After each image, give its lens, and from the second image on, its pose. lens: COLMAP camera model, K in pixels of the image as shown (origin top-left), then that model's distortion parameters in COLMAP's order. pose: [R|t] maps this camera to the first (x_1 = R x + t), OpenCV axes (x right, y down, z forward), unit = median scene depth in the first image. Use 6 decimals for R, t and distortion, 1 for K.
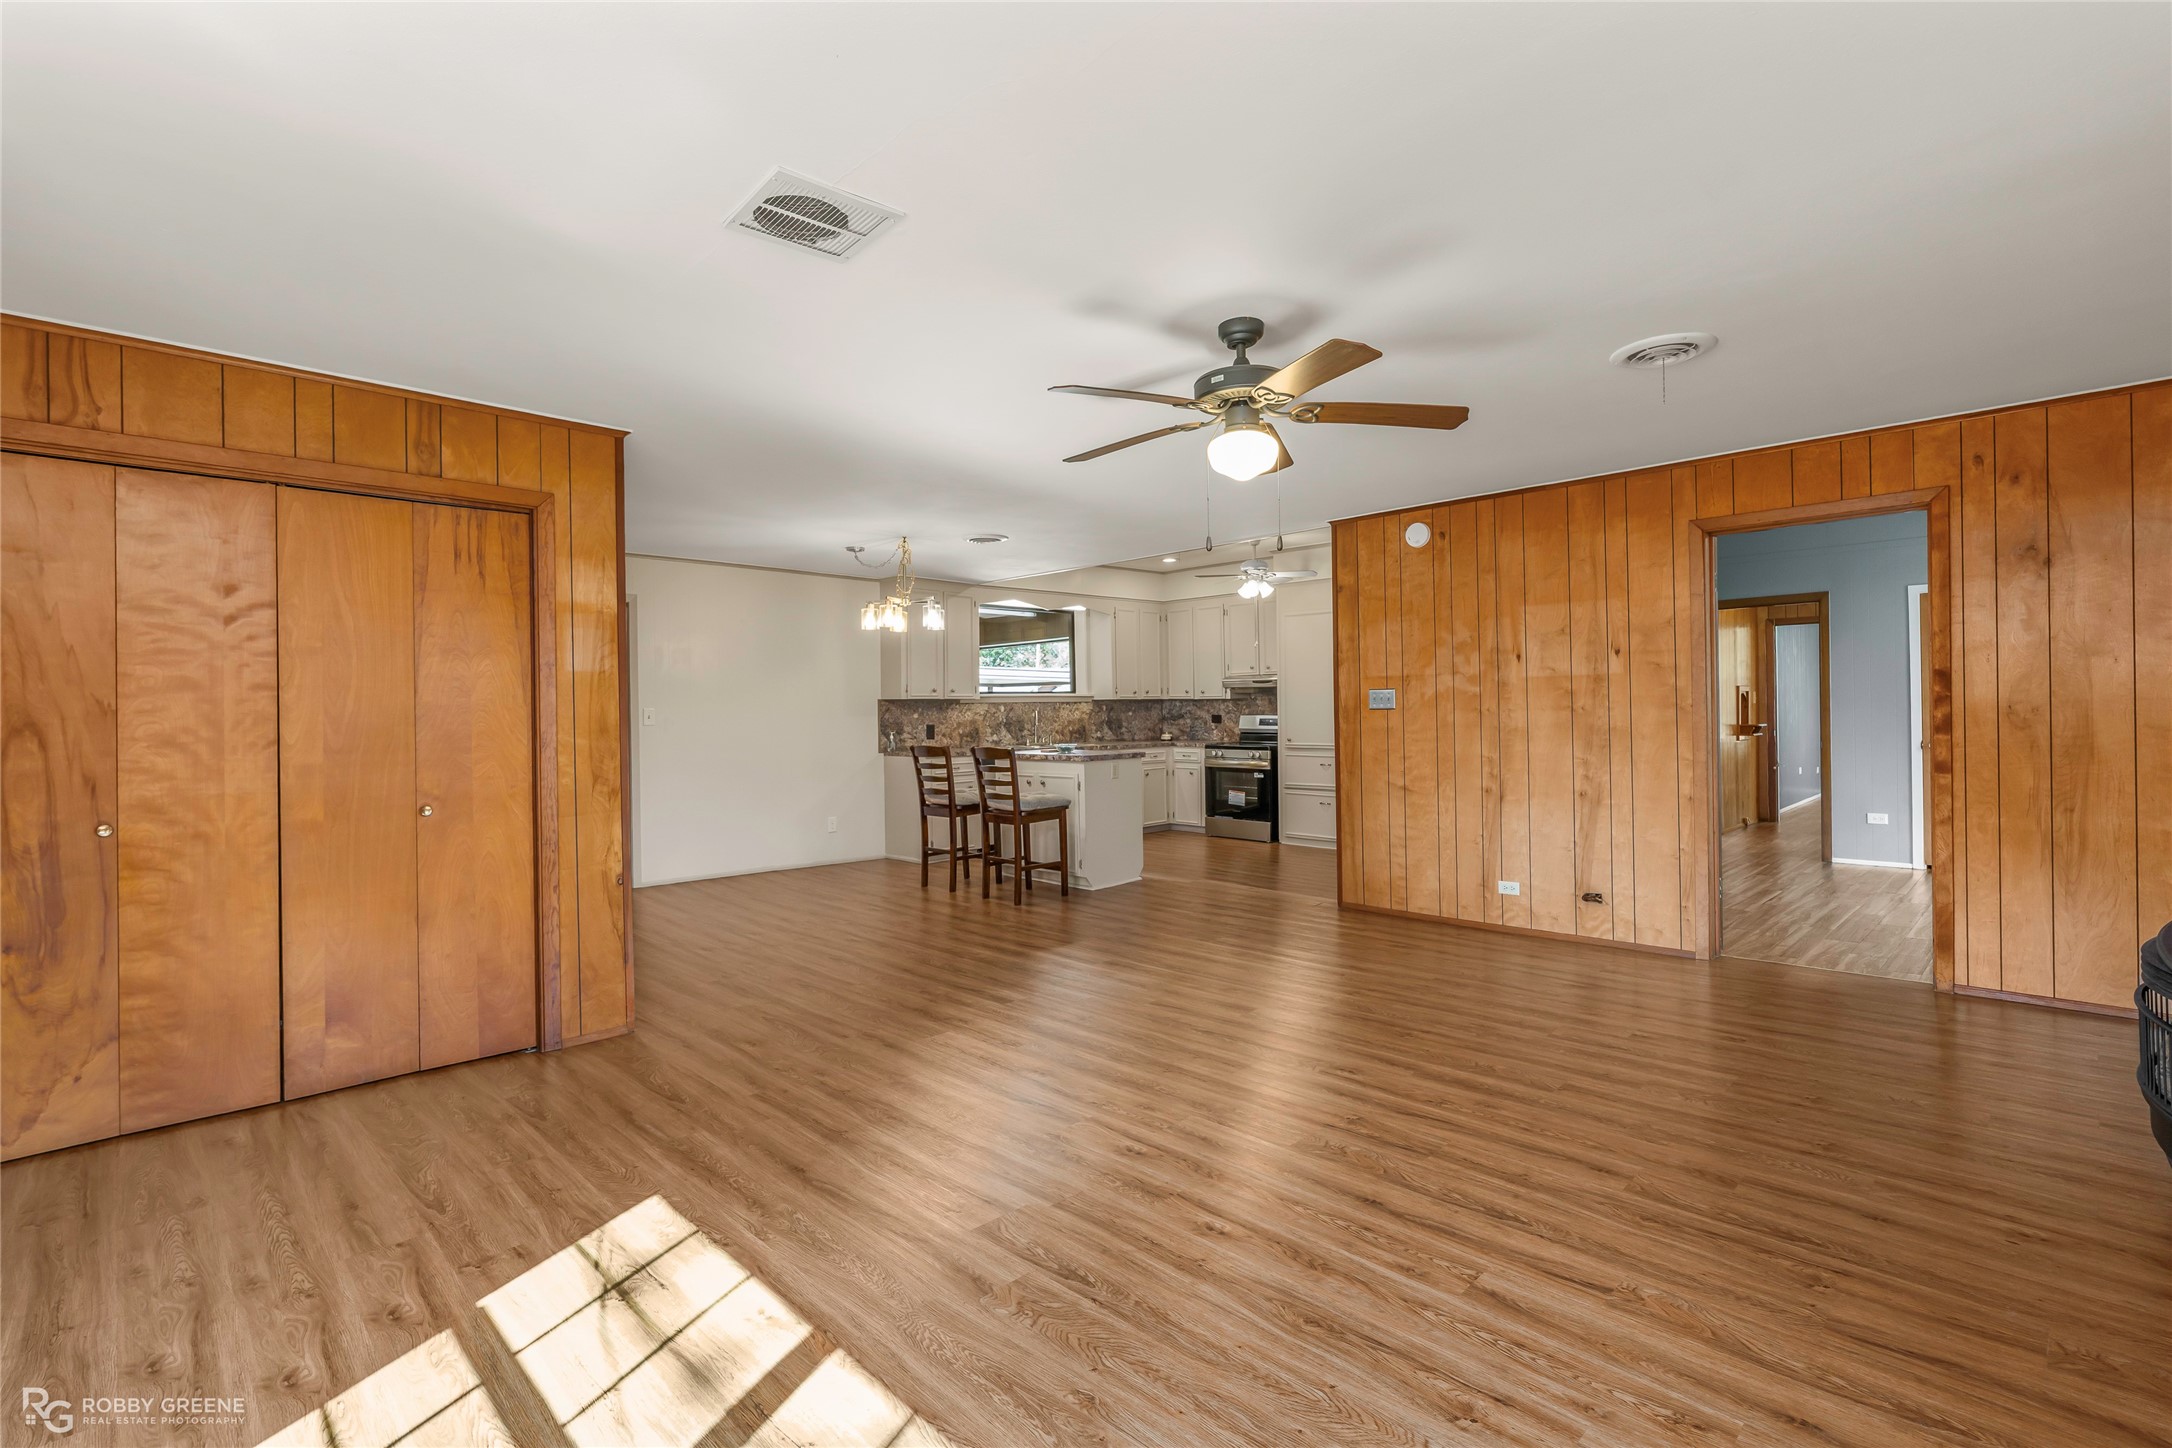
lens RADIAL K [[995.7, 0, 1067.5], [0, 995.7, 706.2], [0, 0, 1]] dist [0.005869, 0.000775]
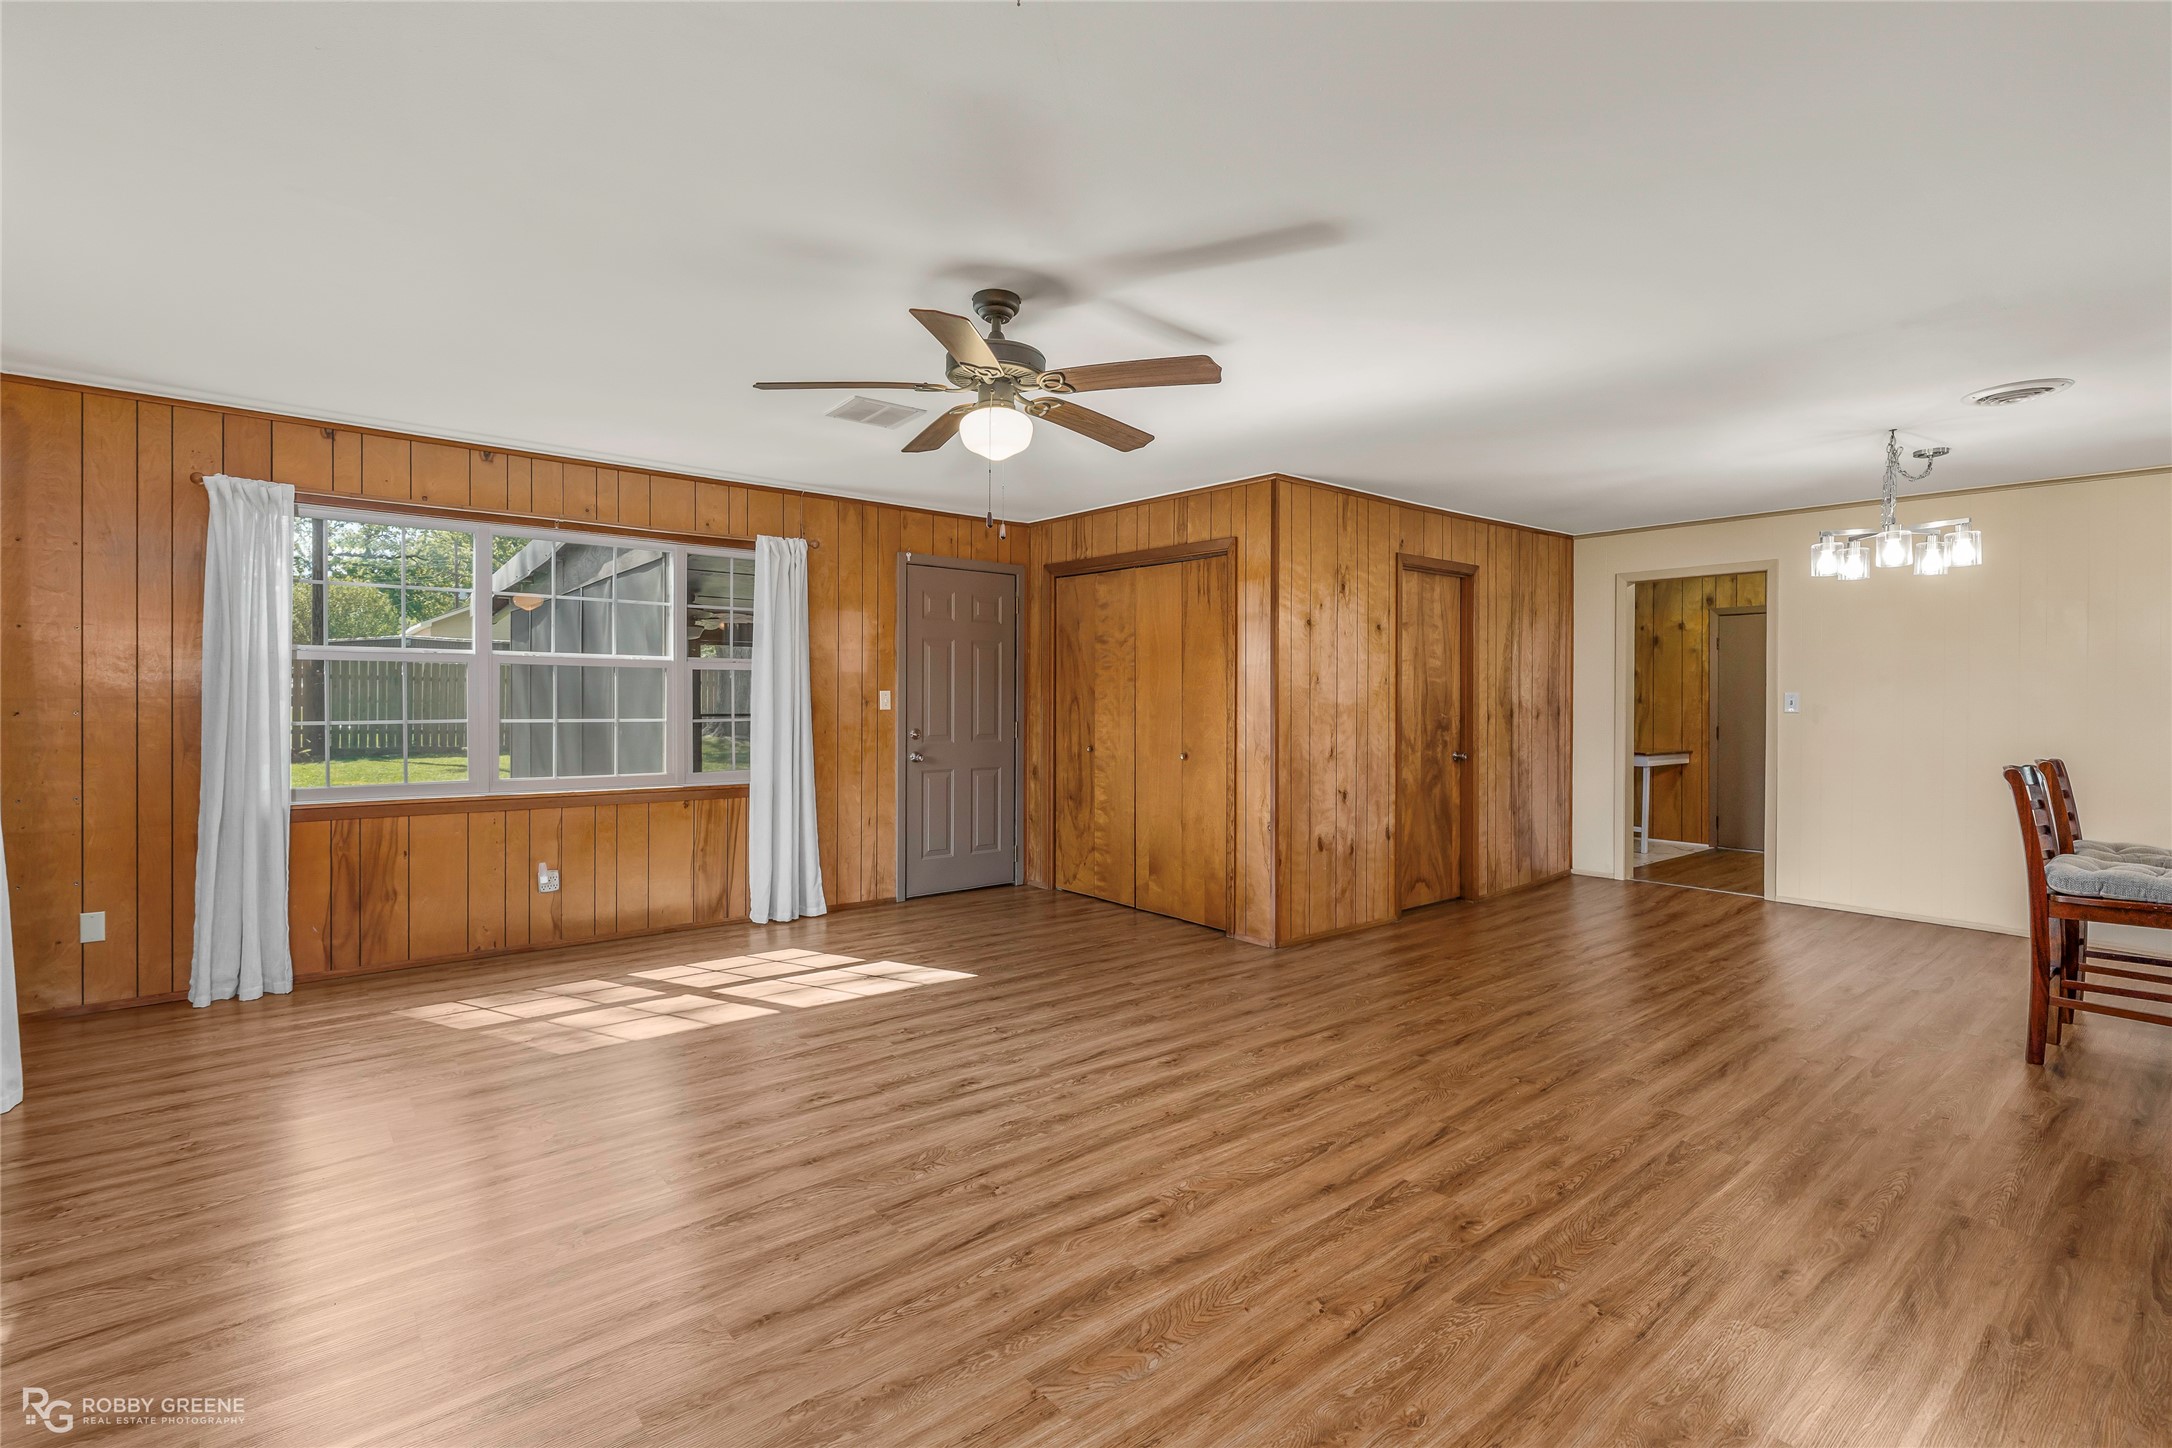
lens RADIAL K [[995.7, 0, 1082.7], [0, 995.7, 707.9], [0, 0, 1]] dist [0.005869, 0.000775]
pose [[-0.077081, 0.019601, -0.996832, 0.893438], [-0.002929, 0.999798, 0.019886, -0.001602], [0.997021, 0.004453, -0.077008, 0.924902]]
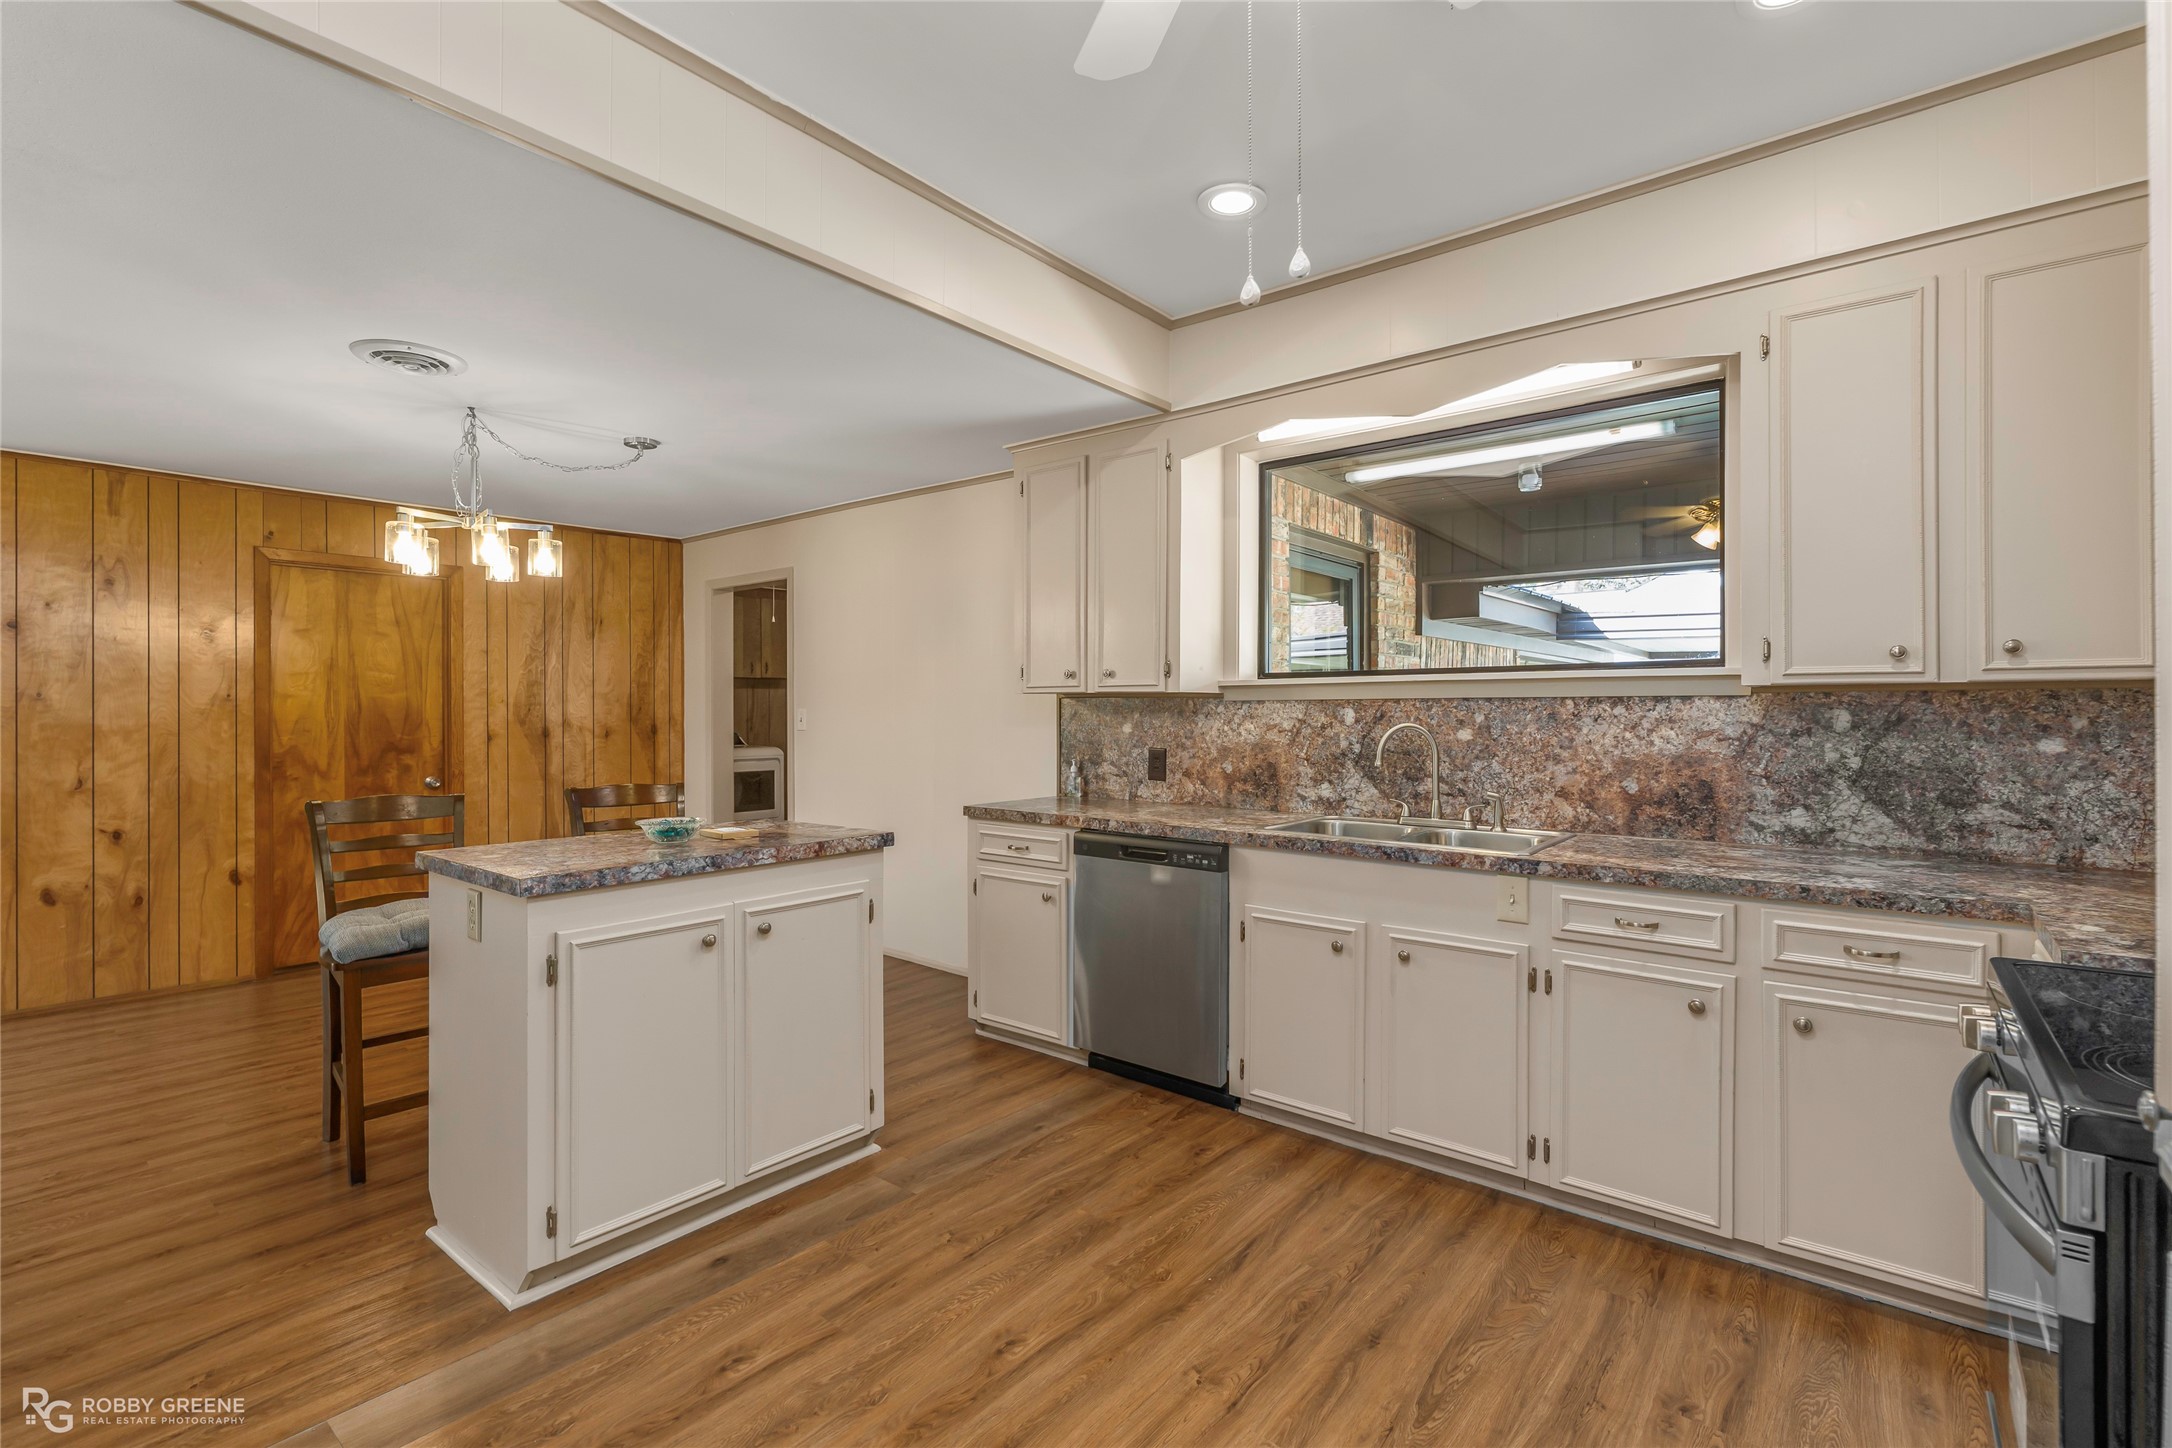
lens RADIAL K [[995.7, 0, 1065.8], [0, 995.7, 716.5], [0, 0, 1]] dist [0.005869, 0.000775]
pose [[0.099111, 0.013059, -0.994991, 0.739862], [0.000274, 0.999913, 0.013151, -0.005242], [0.995076, -0.001576, 0.099098, 2.166157]]
